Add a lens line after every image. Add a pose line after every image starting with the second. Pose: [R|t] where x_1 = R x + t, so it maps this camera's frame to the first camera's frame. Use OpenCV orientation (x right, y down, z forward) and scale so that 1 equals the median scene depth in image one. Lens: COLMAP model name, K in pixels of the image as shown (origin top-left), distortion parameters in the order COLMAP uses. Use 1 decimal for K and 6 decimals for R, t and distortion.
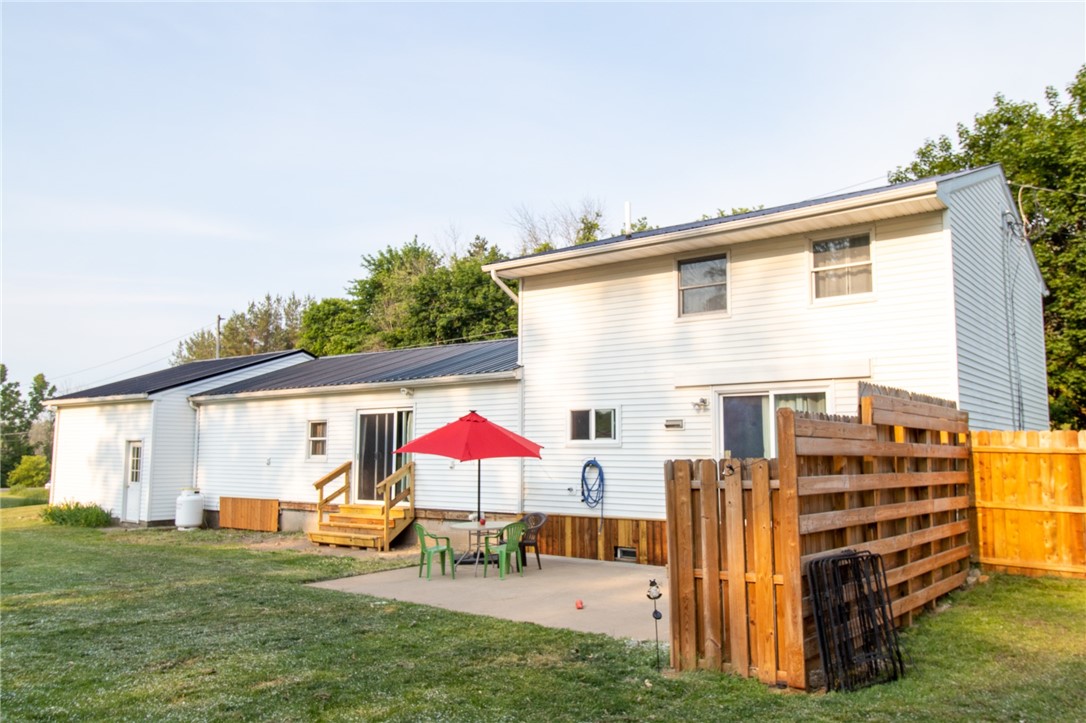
lens RADIAL K [[847.6, 0, 543.0], [0, 847.6, 361.5], [0, 0, 1]] dist [0.017604, 0.001280]
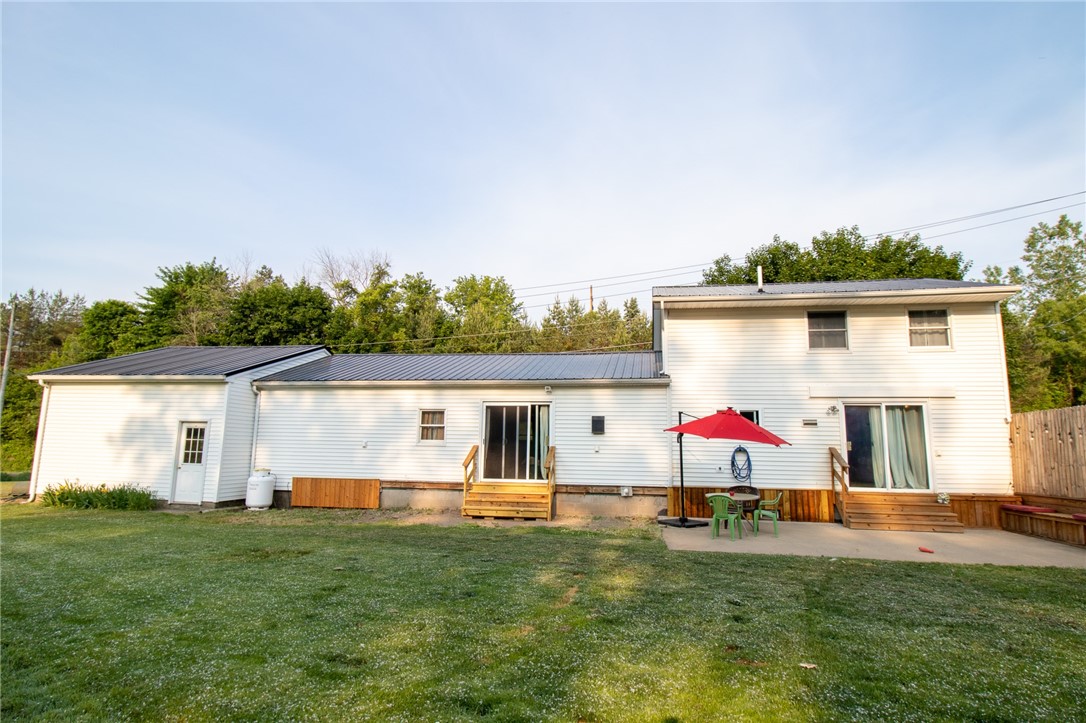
lens RADIAL K [[589.4, 0, 549.4], [0, 589.4, 359.1], [0, 0, 1]] dist [-0.001560, -0.000888]
pose [[0.881330, 0.082908, 0.465170, -0.492624], [-0.065687, 0.996424, -0.053141, 0.033006], [-0.467913, 0.016279, 0.883625, 0.215980]]
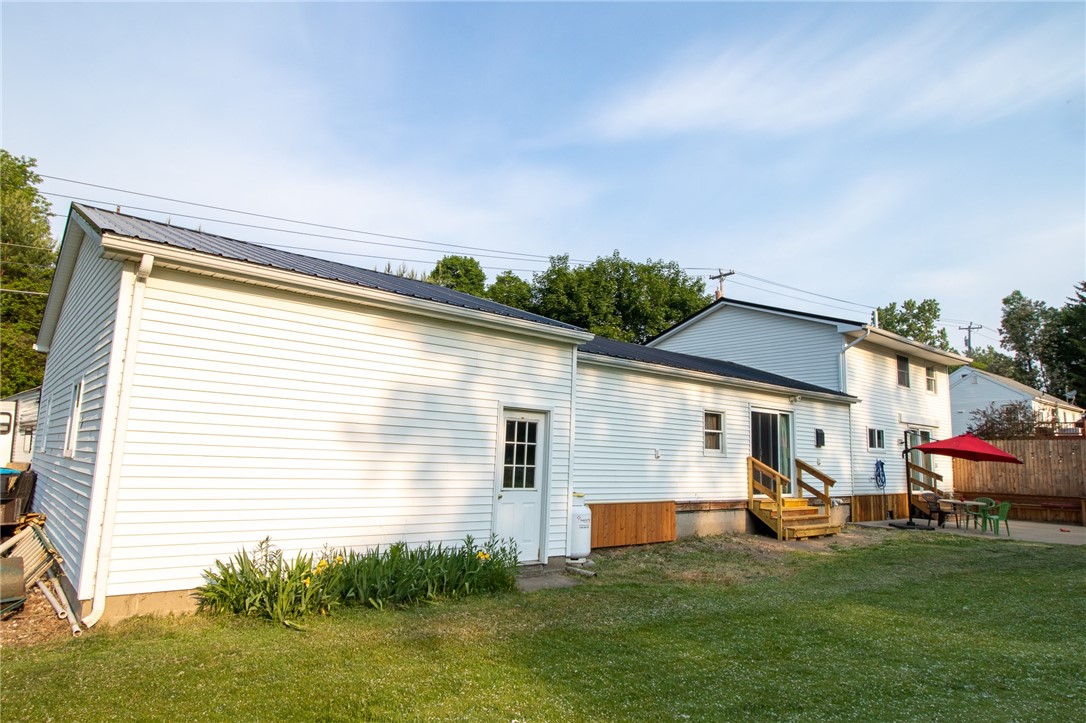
lens RADIAL K [[647.4, 0, 542.4], [0, 647.4, 346.8], [0, 0, 1]] dist [-0.002680, -0.002469]
pose [[0.199019, 0.163322, 0.966291, -0.978505], [-0.144723, 0.980102, -0.135849, 0.121455], [-0.969251, -0.112807, 0.218695, 1.015579]]
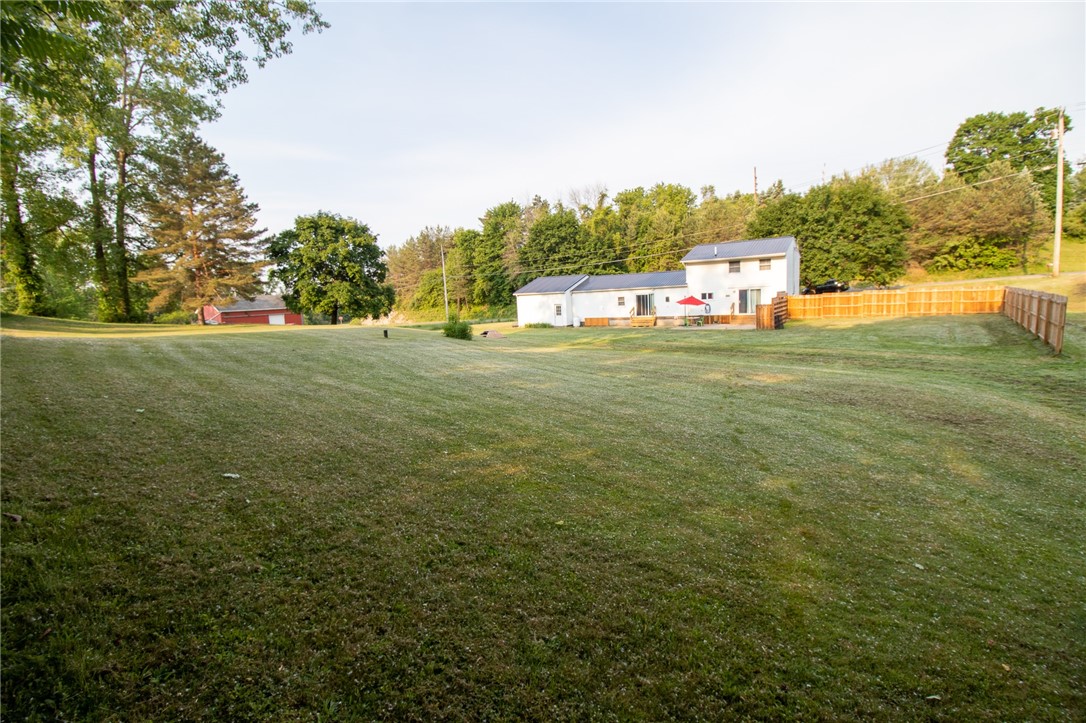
lens RADIAL K [[474.9, 0, 555.8], [0, 474.9, 360.3], [0, 0, 1]] dist [-0.000552, -0.010291]
pose [[0.994558, -0.066038, 0.080585, -0.748367], [0.044323, 0.968162, 0.246369, -0.197318], [-0.094289, -0.241457, 0.965820, -1.147600]]
